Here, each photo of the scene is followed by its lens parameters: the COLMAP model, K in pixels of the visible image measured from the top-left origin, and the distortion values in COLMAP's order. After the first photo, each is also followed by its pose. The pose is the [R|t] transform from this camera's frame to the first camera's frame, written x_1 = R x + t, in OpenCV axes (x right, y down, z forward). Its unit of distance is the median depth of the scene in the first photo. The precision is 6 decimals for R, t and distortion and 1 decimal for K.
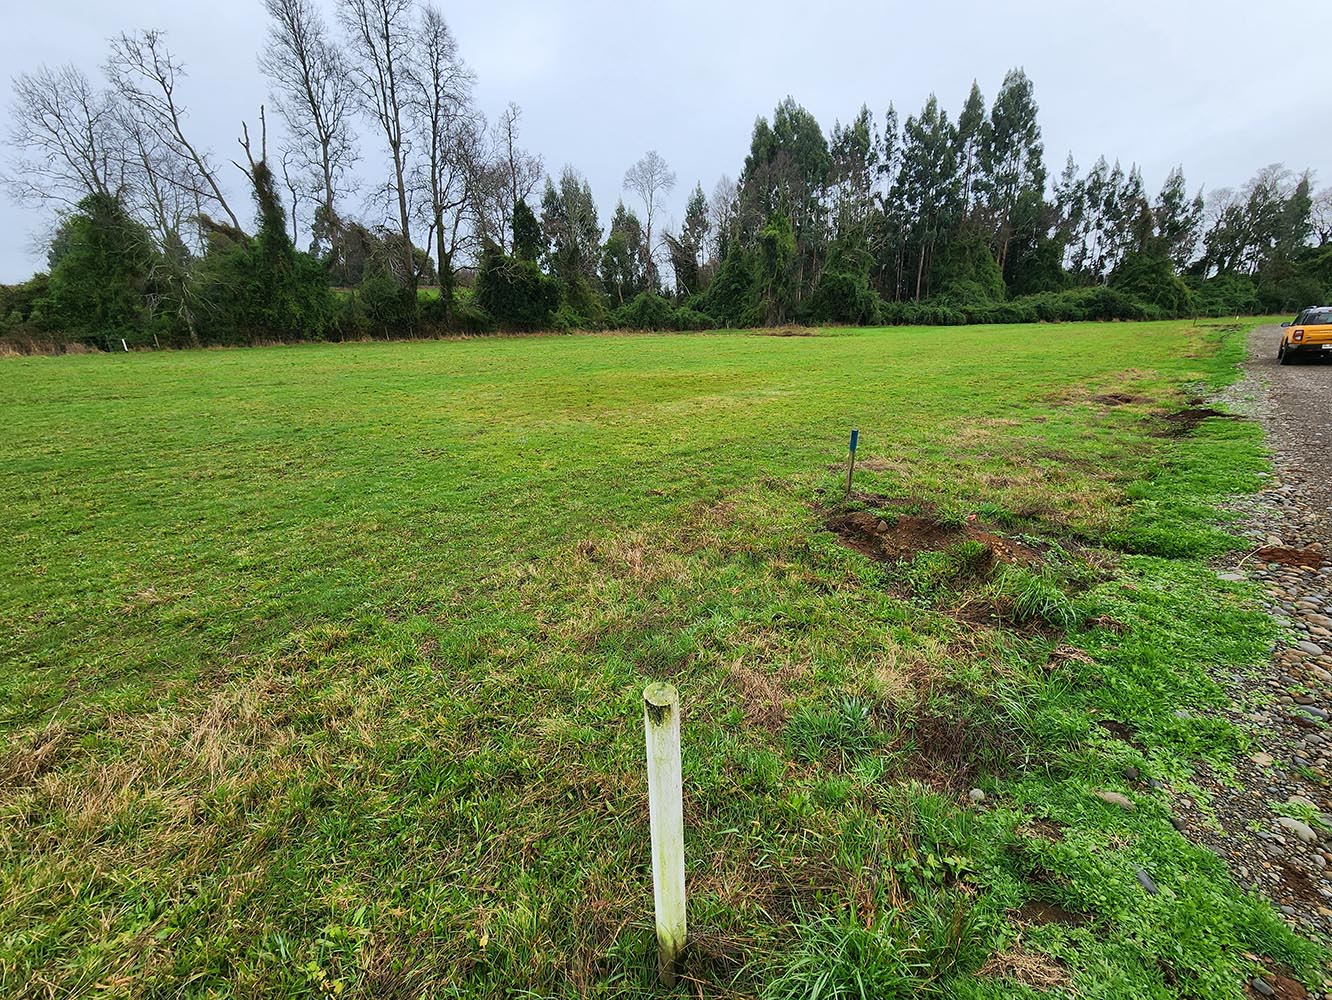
lens RADIAL K [[537.2, 0, 664.4], [0, 537.2, 499.2], [0, 0, 1]] dist [0.000600, 0.000634]
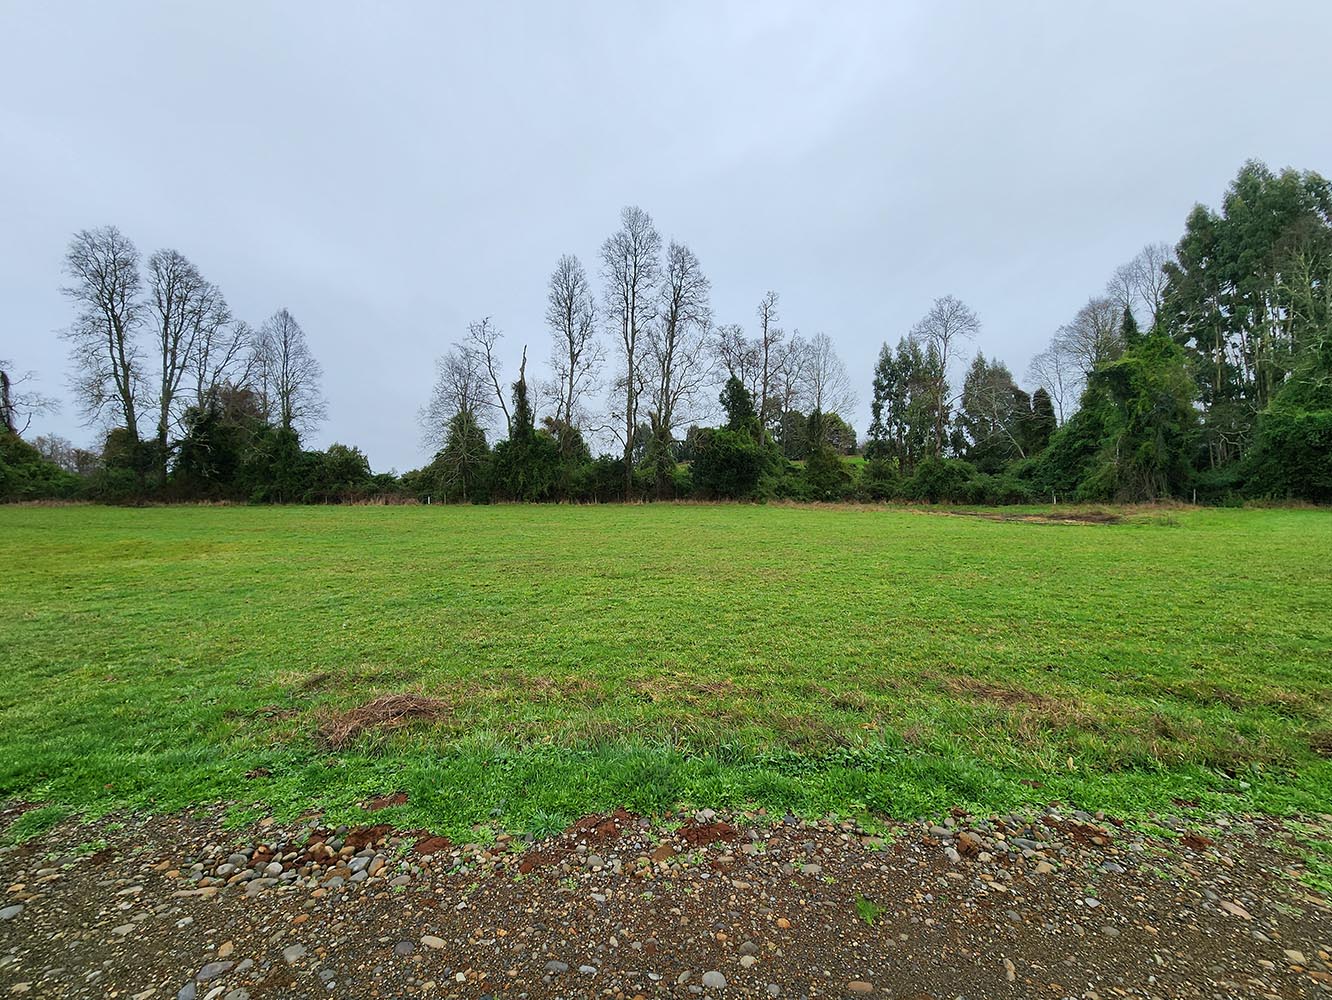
lens RADIAL K [[537.2, 0, 665.8], [0, 537.2, 498.6], [0, 0, 1]] dist [0.000600, 0.000634]
pose [[0.652761, 0.026555, -0.757098, 0.314006], [-0.249364, 0.951223, -0.181636, -0.088719], [0.715346, 0.307358, 0.627544, 0.253898]]
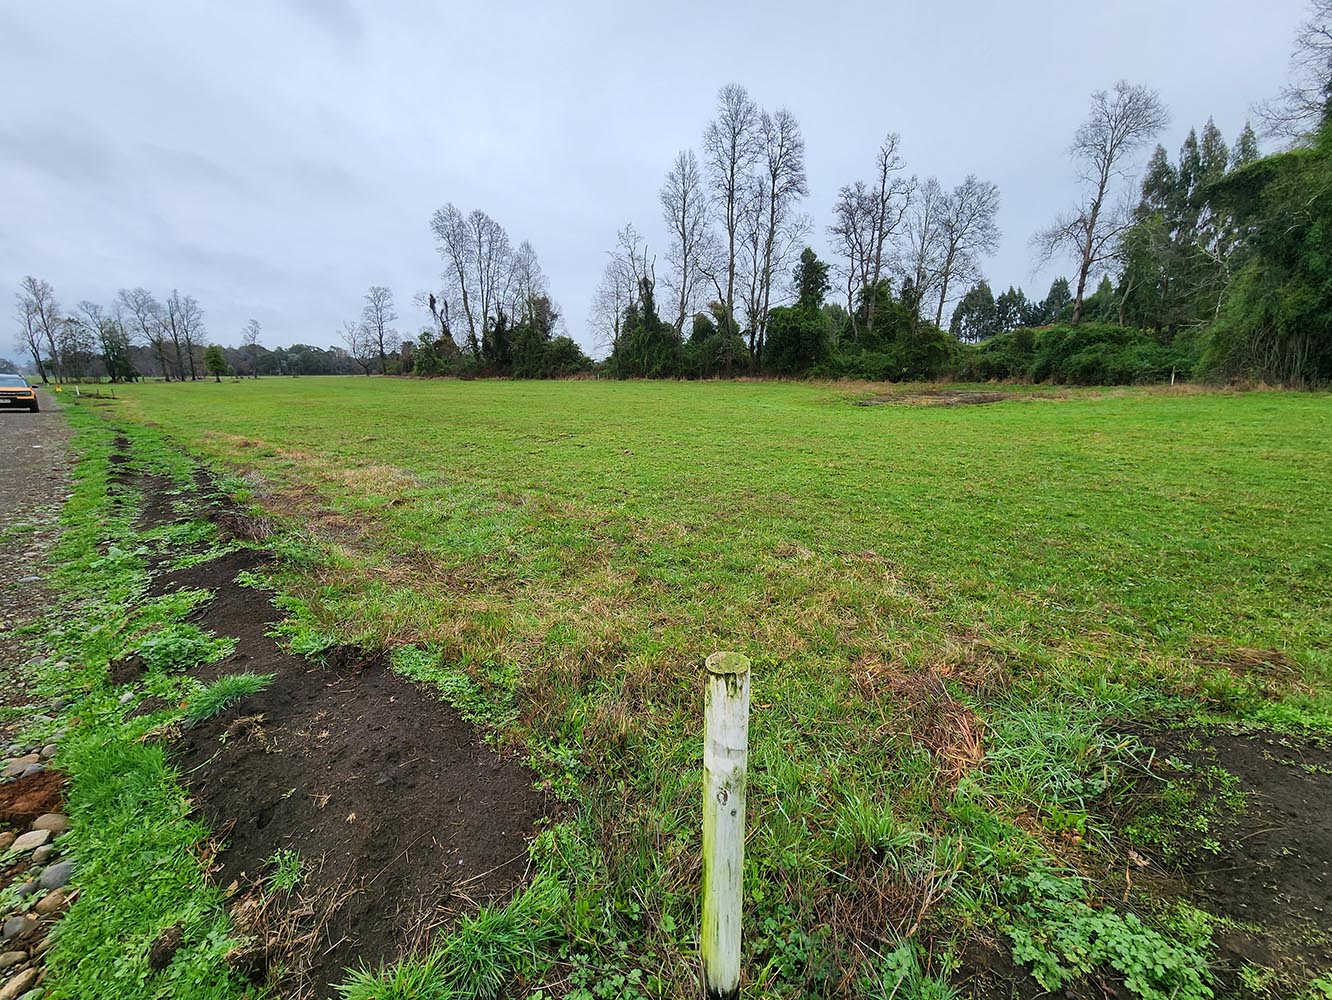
lens RADIAL K [[537.2, 0, 654.5], [0, 537.2, 498.1], [0, 0, 1]] dist [0.000600, 0.000634]
pose [[0.051586, 0.249116, -0.967099, 0.604094], [-0.306977, 0.925459, 0.222016, -0.193290], [0.950318, 0.285425, 0.124213, 0.547442]]
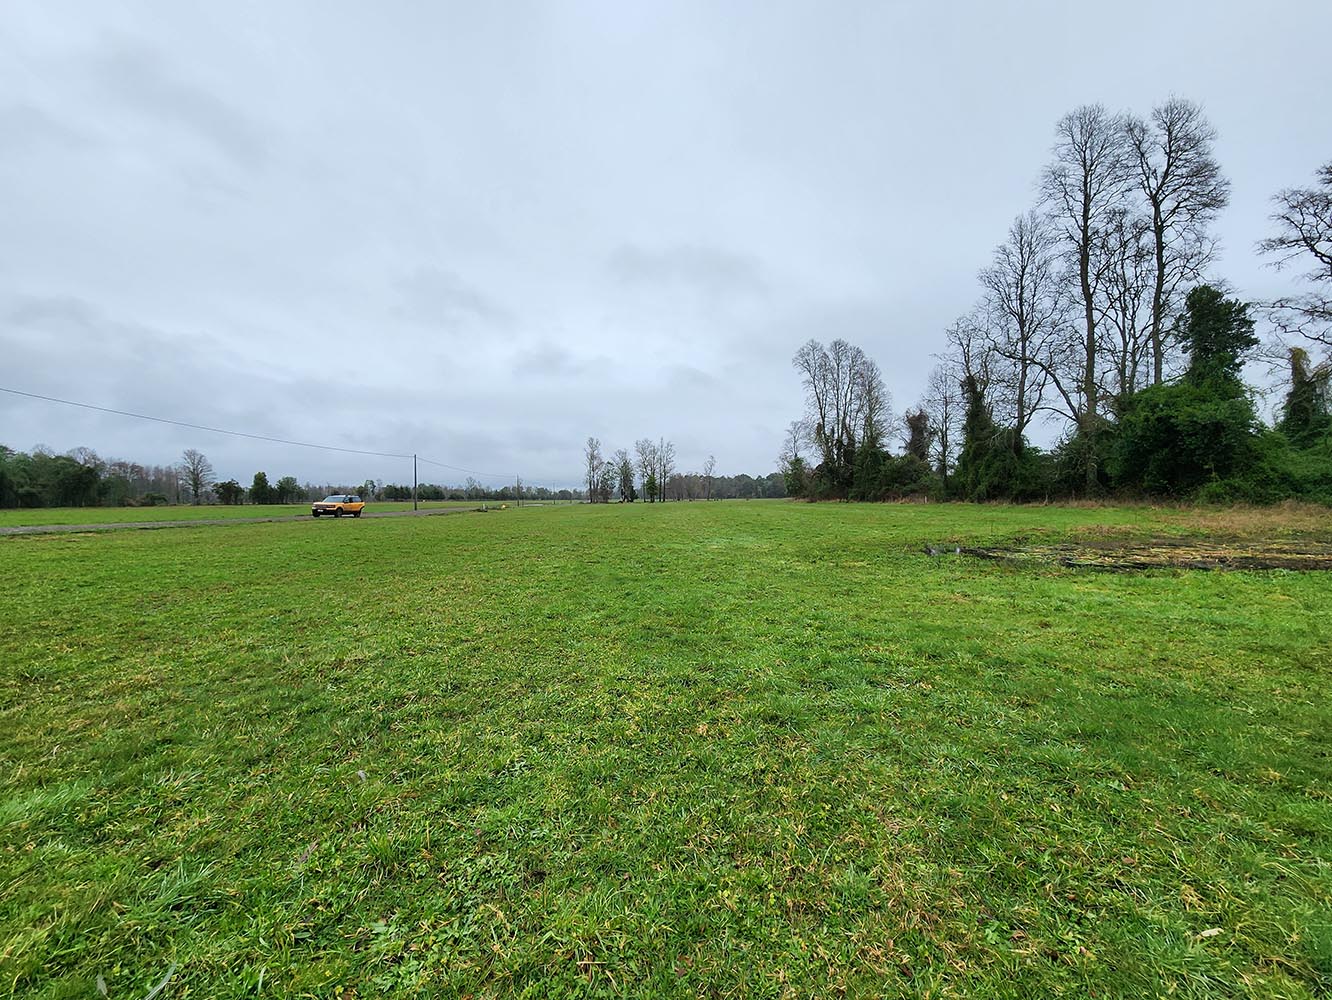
lens RADIAL K [[537.2, 0, 664.9], [0, 537.2, 500.7], [0, 0, 1]] dist [0.000600, 0.000634]
pose [[-0.678993, 0.029848, -0.733538, 0.427559], [-0.209052, 0.949947, 0.232161, -0.258943], [0.703751, 0.310983, -0.638767, 0.771875]]
